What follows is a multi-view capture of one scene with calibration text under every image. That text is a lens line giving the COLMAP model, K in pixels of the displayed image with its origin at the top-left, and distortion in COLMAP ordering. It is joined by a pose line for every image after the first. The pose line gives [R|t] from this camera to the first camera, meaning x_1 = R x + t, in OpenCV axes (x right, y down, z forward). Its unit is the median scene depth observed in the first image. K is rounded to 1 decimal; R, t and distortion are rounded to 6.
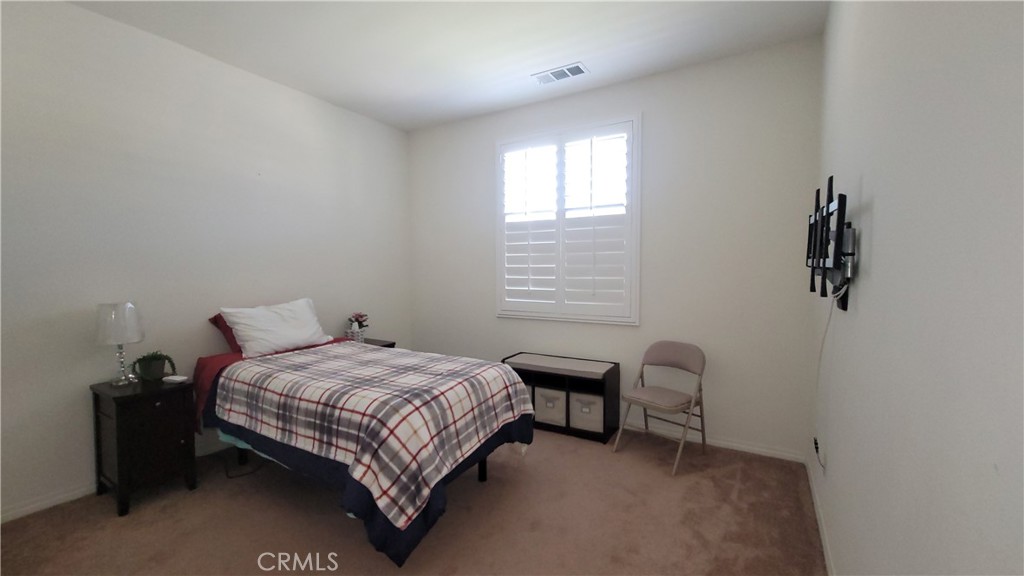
lens RADIAL K [[415.8, 0, 511.9], [0, 415.8, 291.6], [0, 0, 1]] dist [-0.001550, -0.000344]
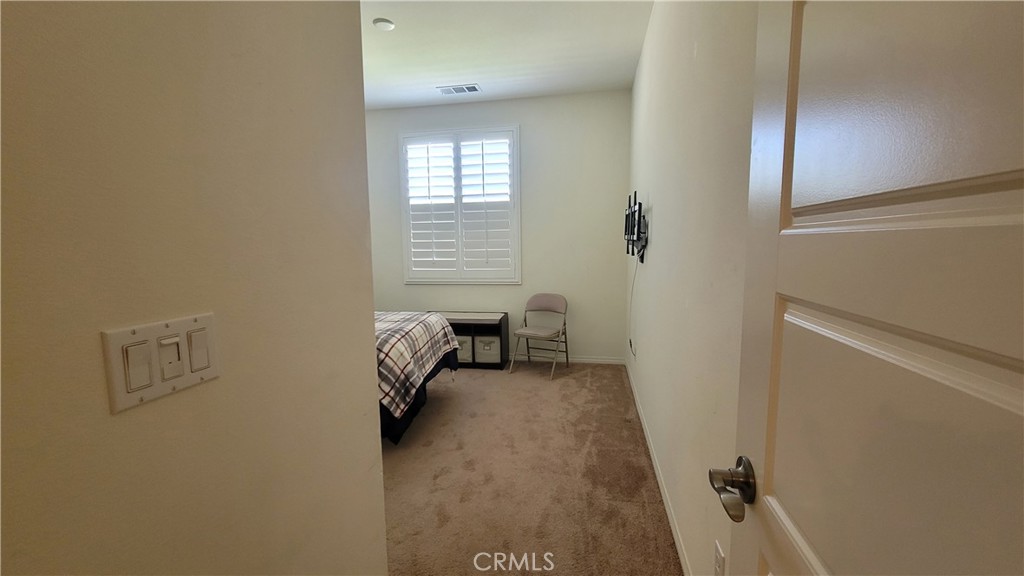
lens RADIAL K [[415.8, 0, 511.9], [0, 415.8, 291.6], [0, 0, 1]] dist [-0.001550, -0.000344]
pose [[0.937671, -0.049981, 0.343910, -0.263360], [0.029532, 0.997484, 0.064444, 0.024094], [-0.346266, -0.050271, 0.936789, -0.366648]]
